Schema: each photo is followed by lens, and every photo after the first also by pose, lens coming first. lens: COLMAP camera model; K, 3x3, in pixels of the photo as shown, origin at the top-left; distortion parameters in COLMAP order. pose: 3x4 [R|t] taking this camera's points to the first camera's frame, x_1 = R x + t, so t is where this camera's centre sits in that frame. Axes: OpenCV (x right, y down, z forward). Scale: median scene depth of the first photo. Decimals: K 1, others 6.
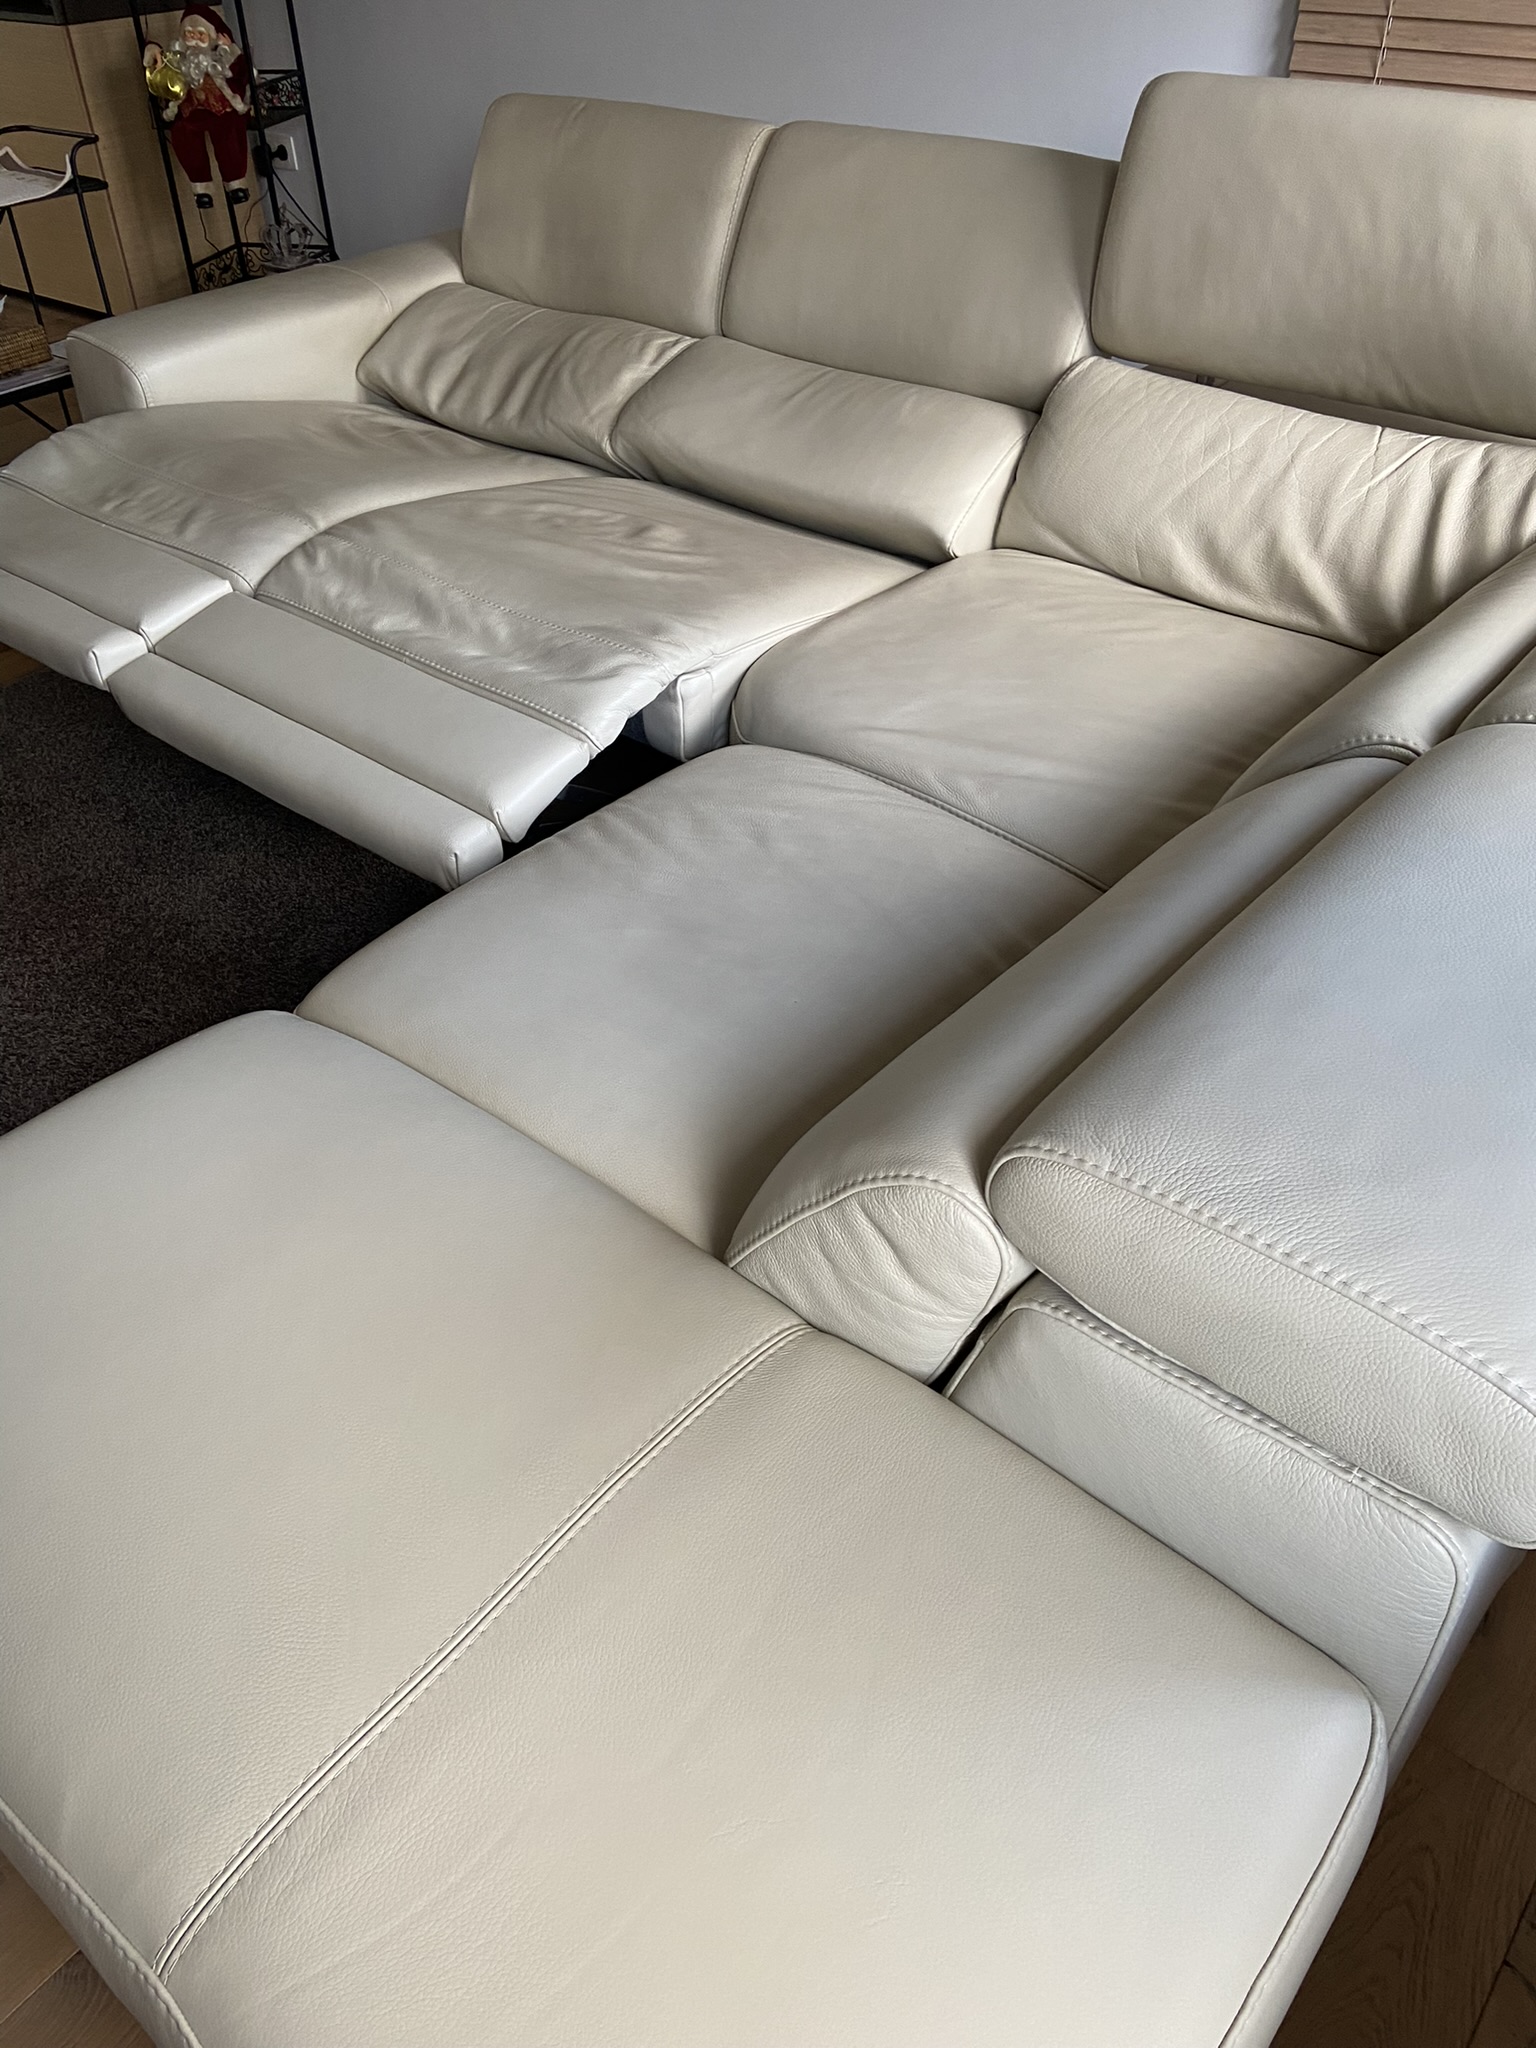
lens RADIAL K [[1538.8, 0, 741.4], [0, 1538.8, 1016.3], [0, 0, 1]] dist [0.123348, -0.144057]
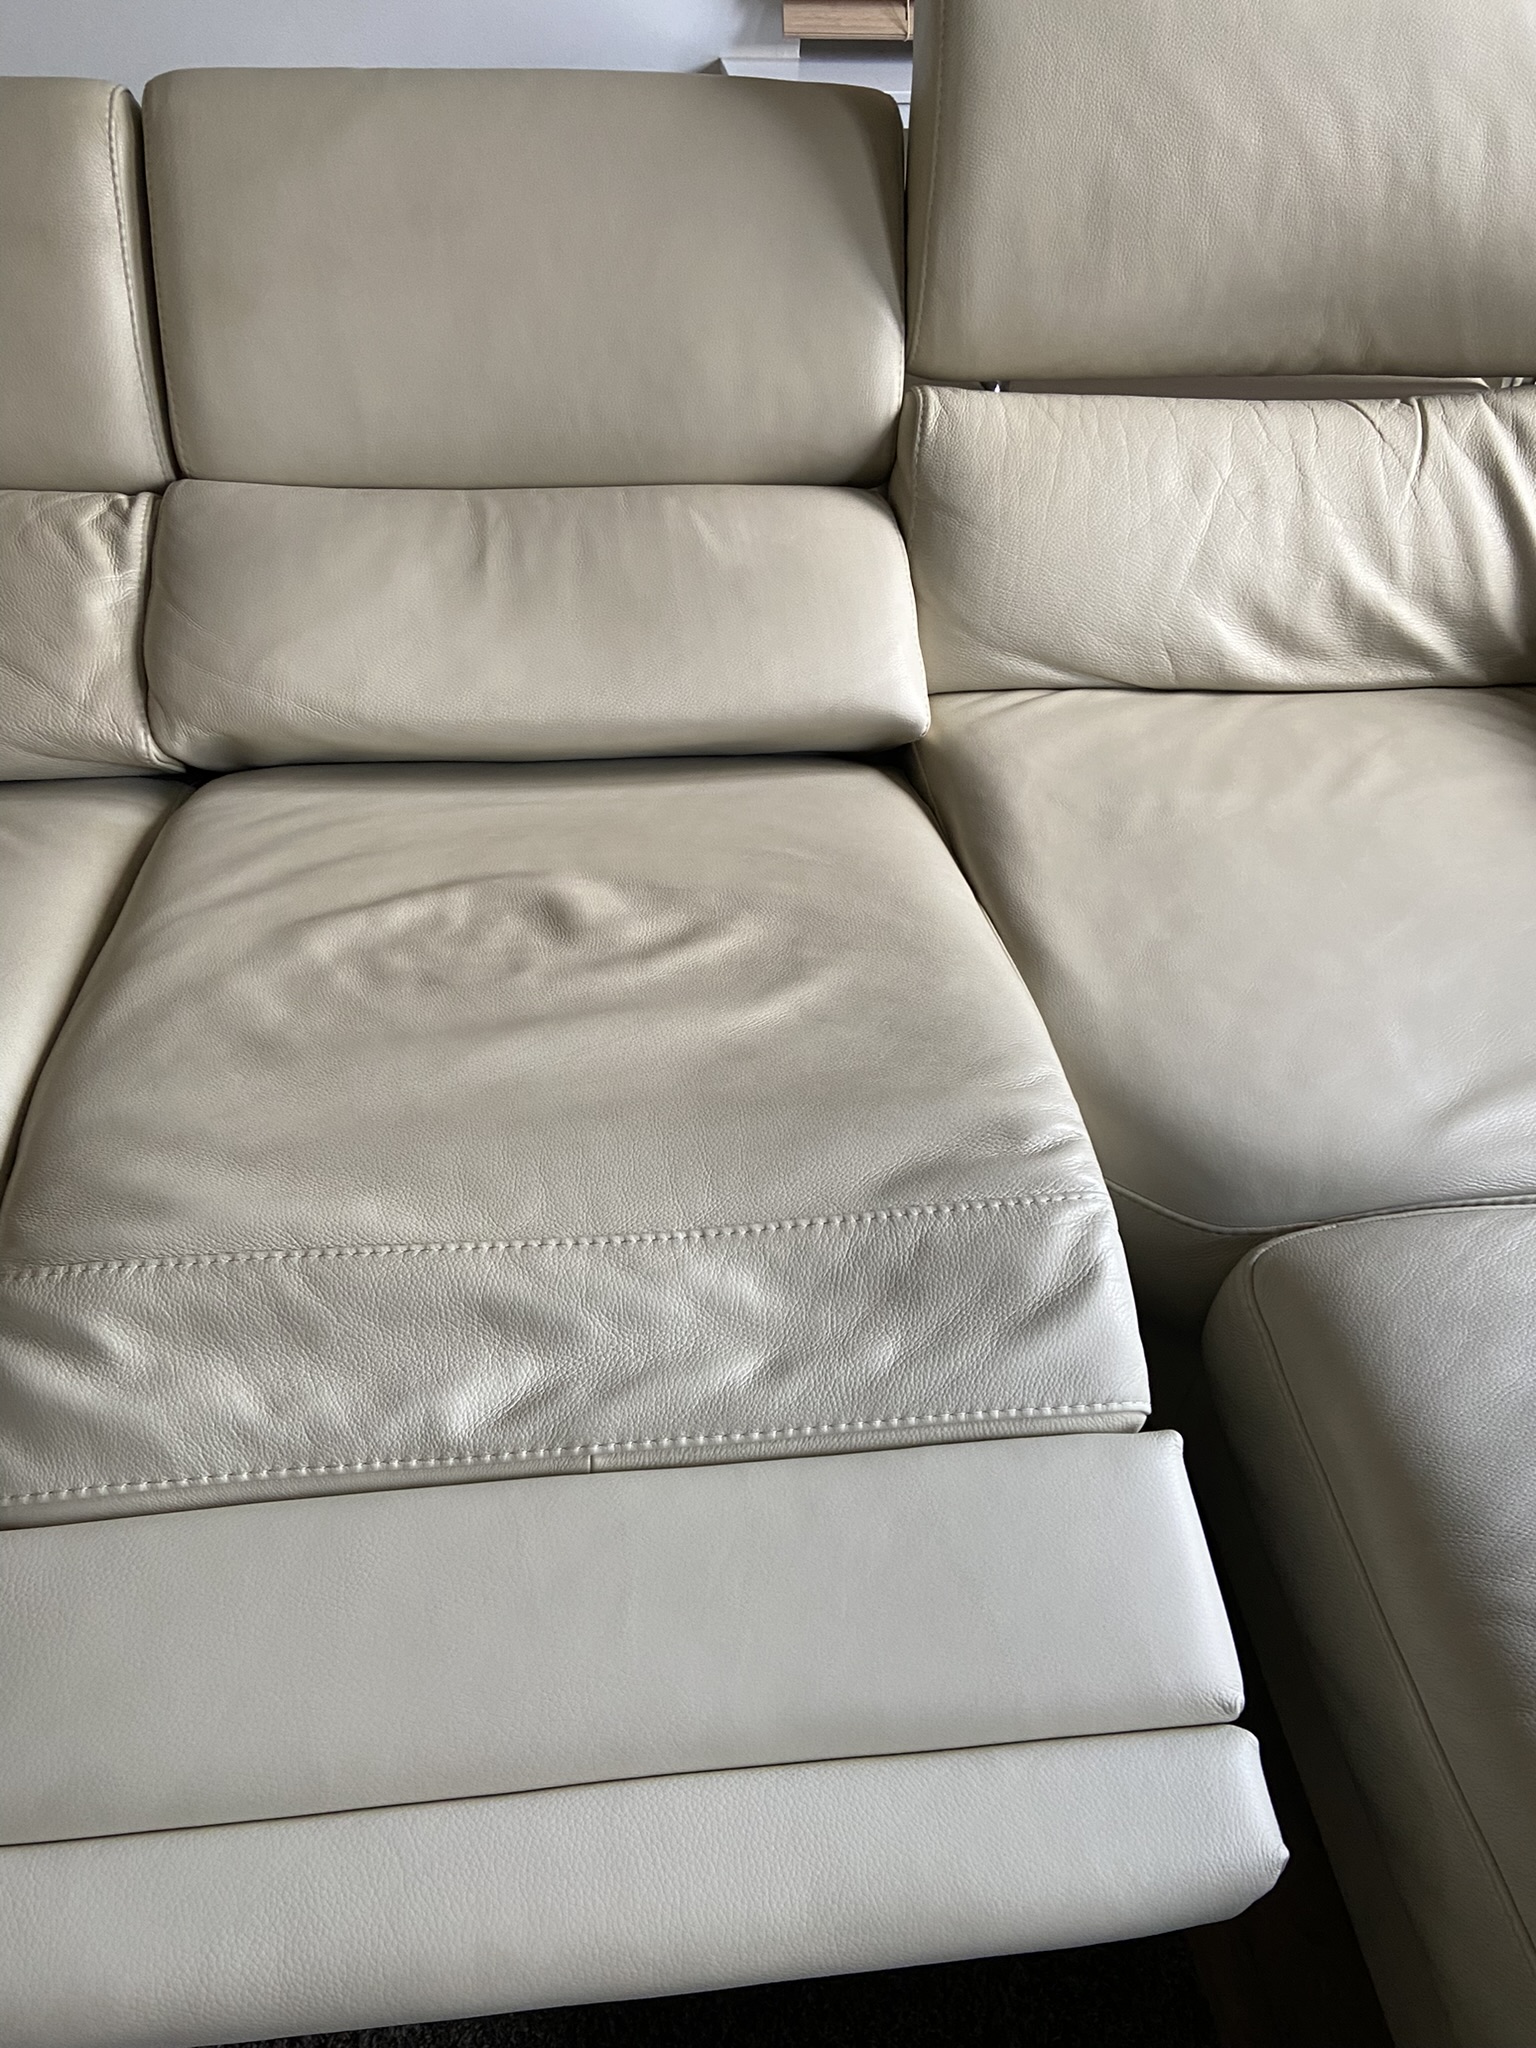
lens RADIAL K [[1538.8, 0, 747.5], [0, 1538.8, 1017.7], [0, 0, 1]] dist [0.123348, -0.144057]
pose [[0.677797, -0.468560, 0.566606, -0.372617], [0.412952, 0.880204, 0.233903, -0.420265], [-0.608327, 0.075443, 0.790093, 0.611758]]
